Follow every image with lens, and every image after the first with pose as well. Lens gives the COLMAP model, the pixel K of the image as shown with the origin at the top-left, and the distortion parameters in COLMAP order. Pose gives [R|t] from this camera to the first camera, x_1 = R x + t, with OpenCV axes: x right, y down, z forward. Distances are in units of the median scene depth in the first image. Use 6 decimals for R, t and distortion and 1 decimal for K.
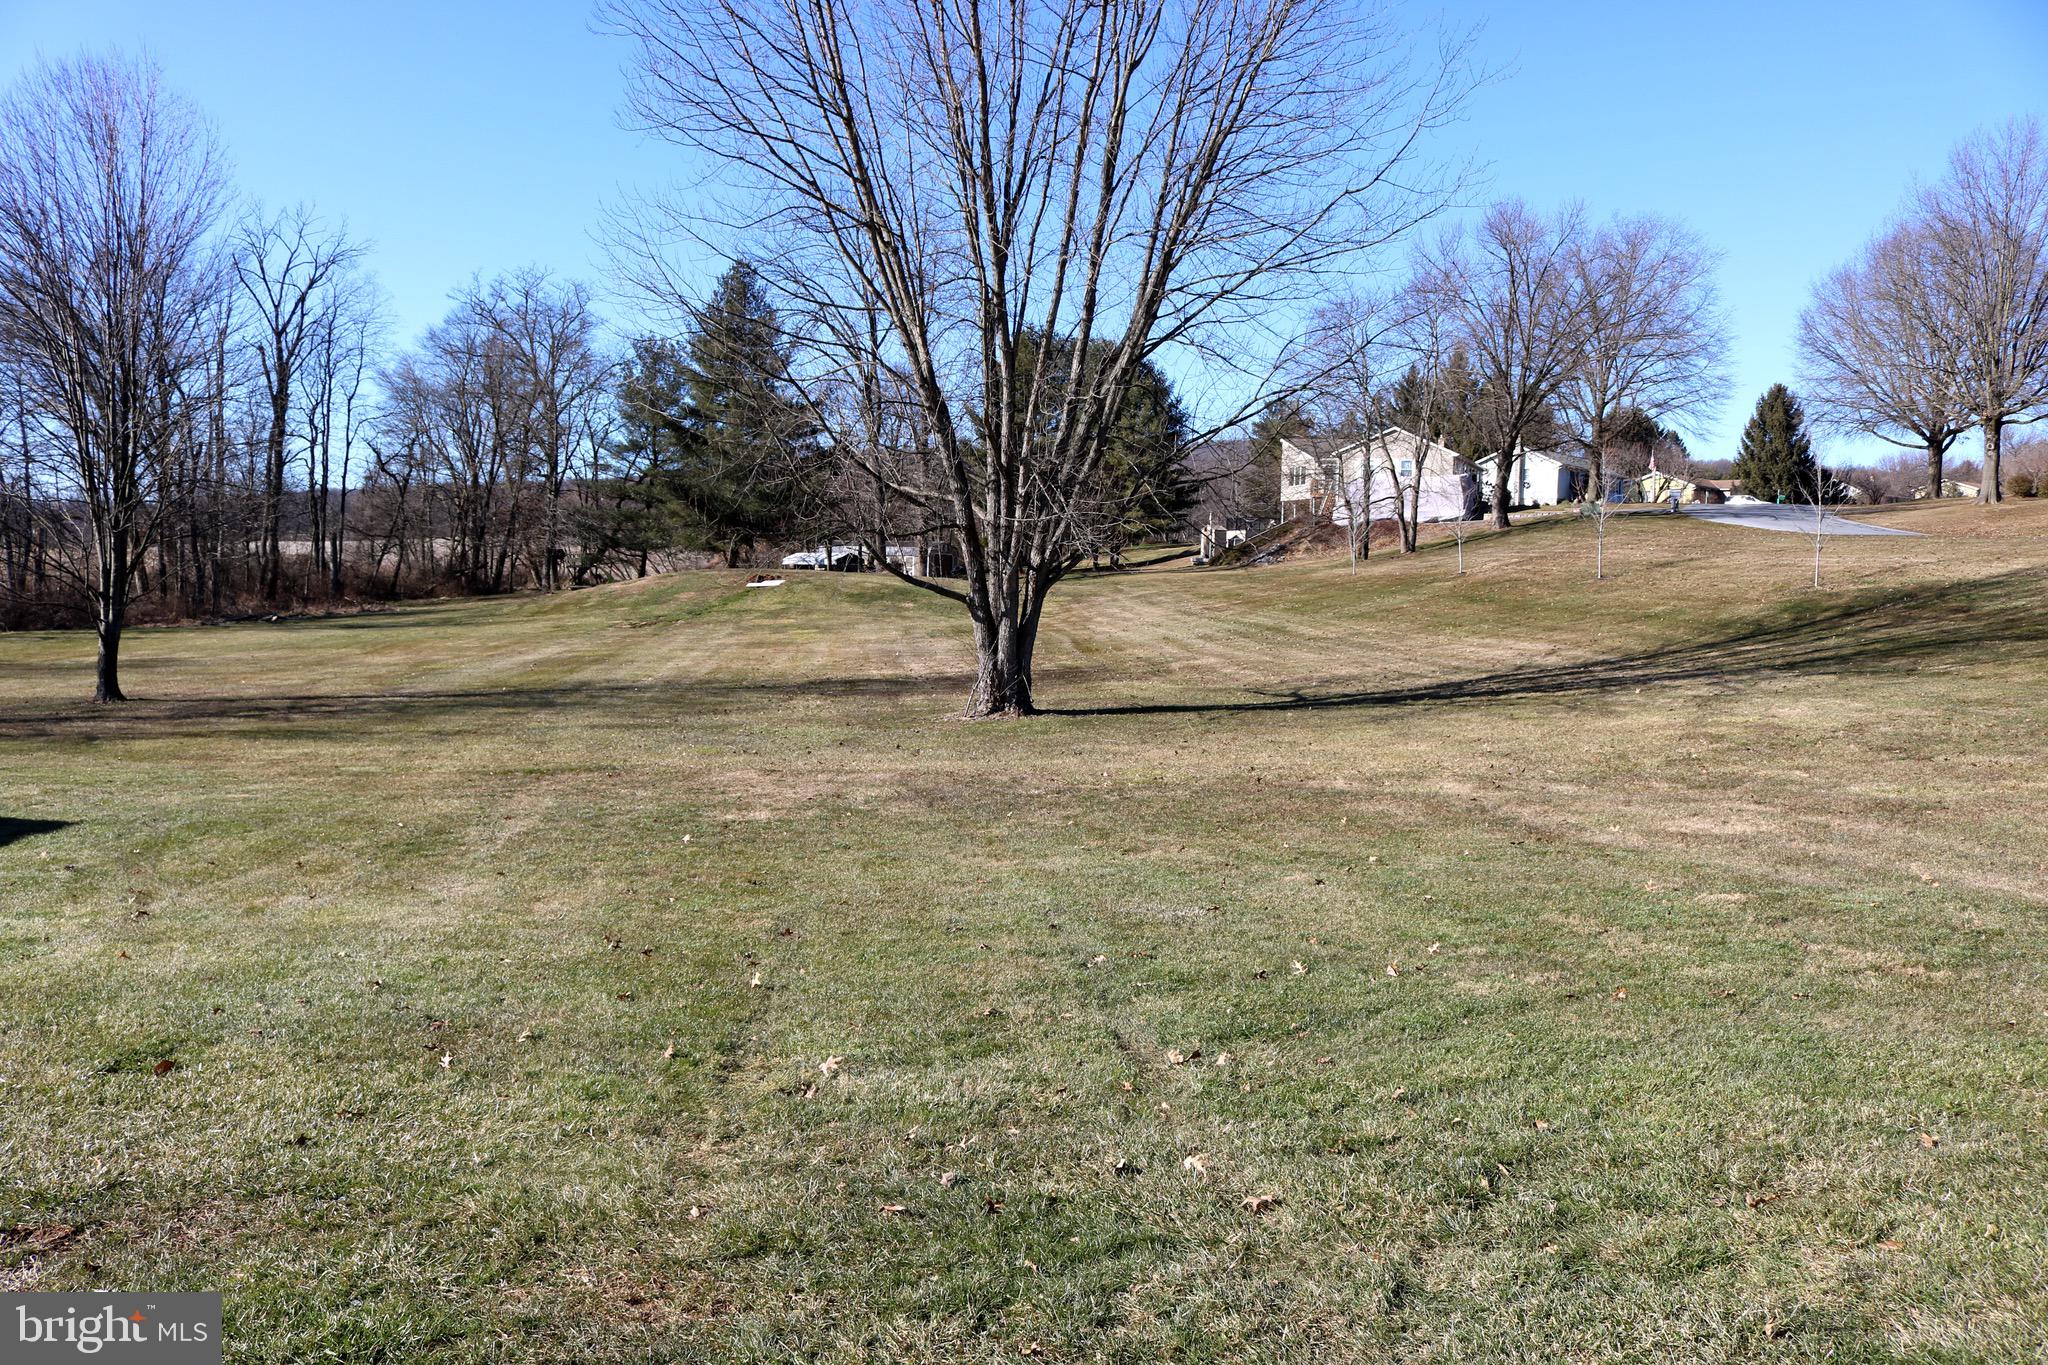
lens RADIAL K [[1675.8, 0, 1024.0], [0, 1675.8, 682.5], [0, 0, 1]] dist [-0.145073, 0.102441]
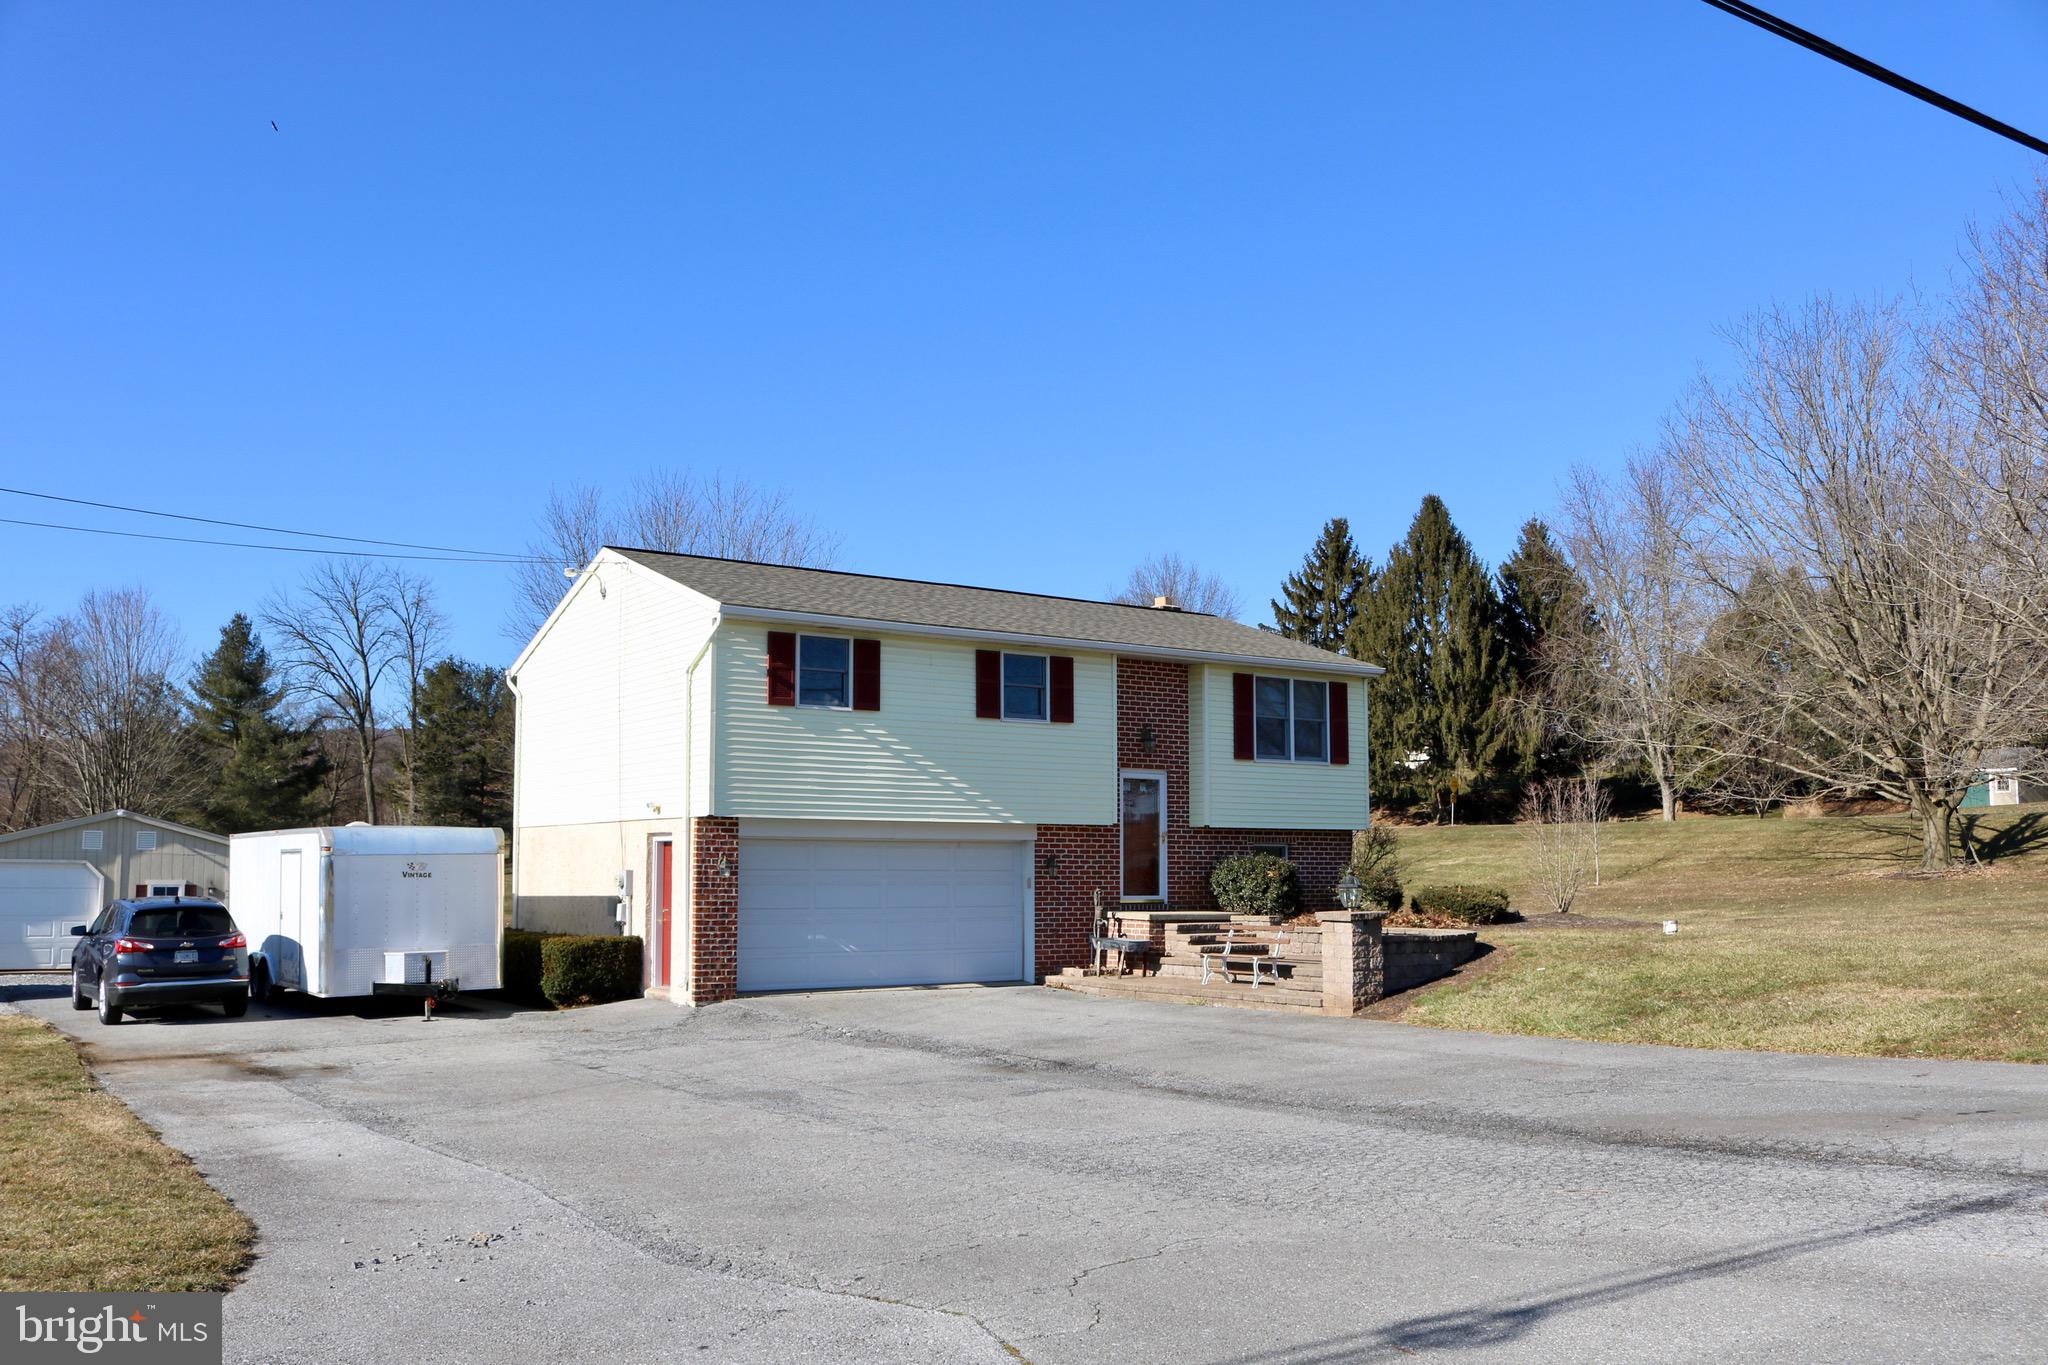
lens RADIAL K [[1710.2, 0, 1024.0], [0, 1710.2, 682.5], [0, 0, 1]] dist [-0.171567, 0.164662]
pose [[0.920265, 0.011805, 0.391118, -0.124348], [0.052786, 0.986663, -0.153981, 0.013908], [-0.387719, 0.162349, 0.907368, -0.344807]]
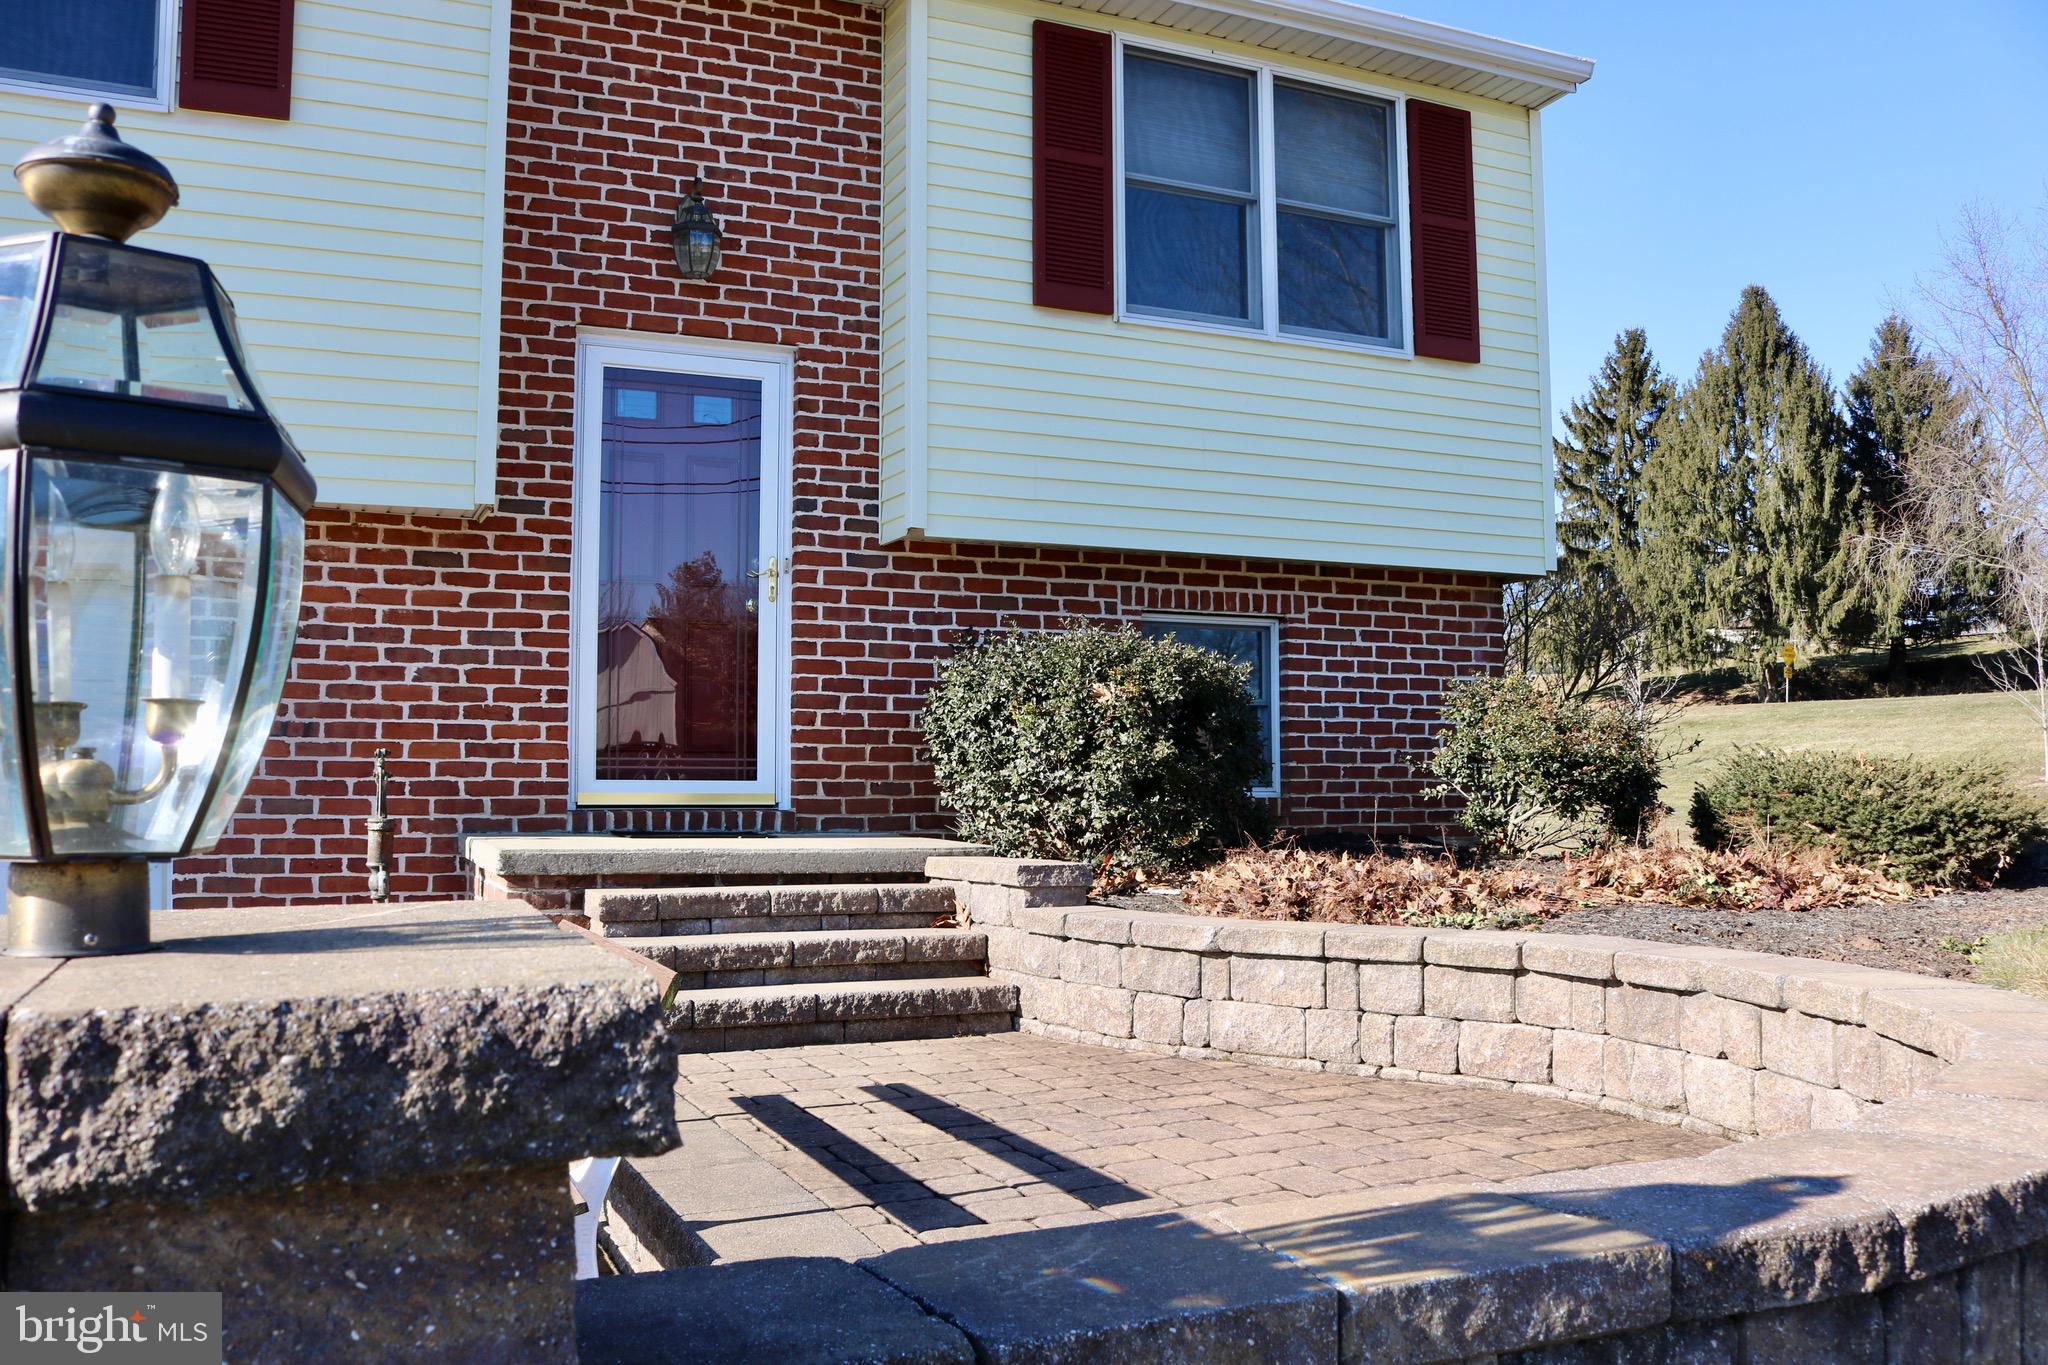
lens RADIAL K [[1697.3, 0, 1026.5], [0, 1697.3, 705.0], [0, 0, 1]] dist [-0.172325, 0.162980]
pose [[0.975372, -0.026399, 0.218980, -0.005683], [0.049081, 0.993897, -0.098795, 0.011596], [-0.215035, 0.107109, 0.970715, -0.183243]]
